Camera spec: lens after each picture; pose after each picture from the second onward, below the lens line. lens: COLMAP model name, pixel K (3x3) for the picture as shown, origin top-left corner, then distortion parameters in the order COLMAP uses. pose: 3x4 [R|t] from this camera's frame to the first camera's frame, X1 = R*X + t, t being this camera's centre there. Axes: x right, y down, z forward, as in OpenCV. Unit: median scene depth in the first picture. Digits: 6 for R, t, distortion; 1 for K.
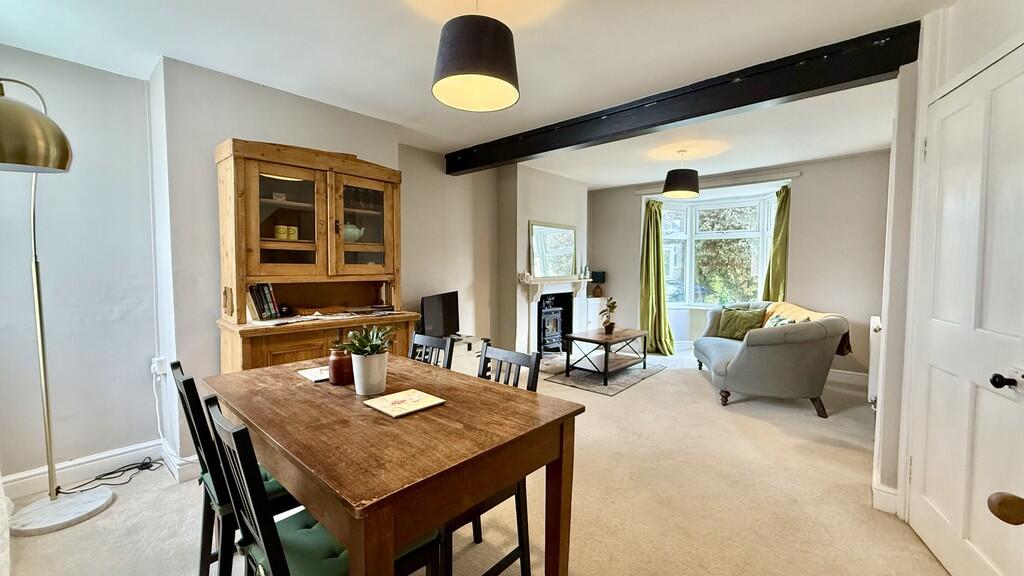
lens RADIAL K [[406.0, 0, 512.8], [0, 406.0, 286.6], [0, 0, 1]] dist [-0.000499, -0.000246]
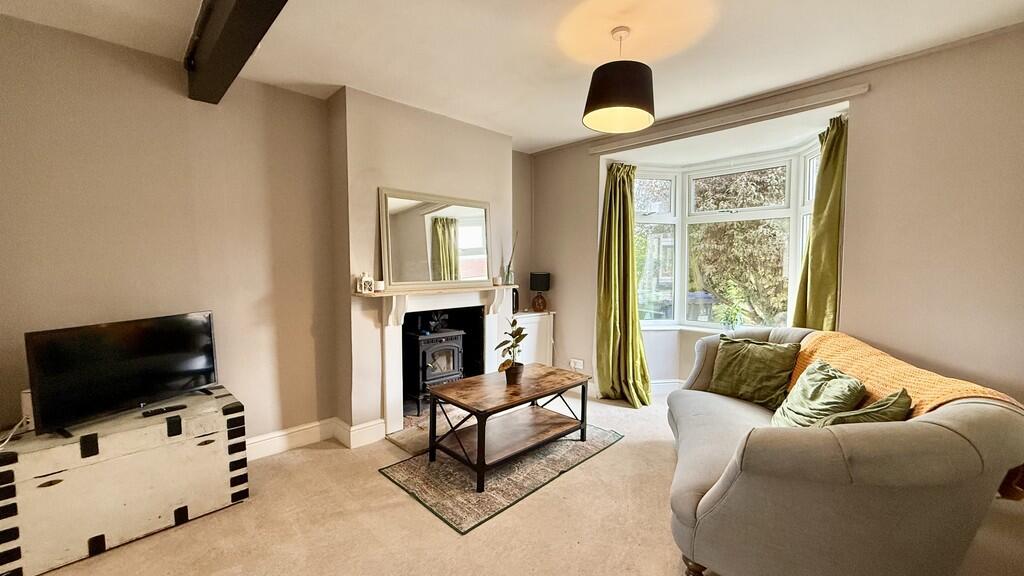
lens RADIAL K [[406.0, 0, 511.1], [0, 406.0, 287.5], [0, 0, 1]] dist [-0.000499, -0.000246]
pose [[0.997610, 0.000277, -0.069096, 0.238222], [0.000015, 0.999991, 0.004225, -0.018577], [0.069097, -0.004216, 0.997601, 0.372308]]
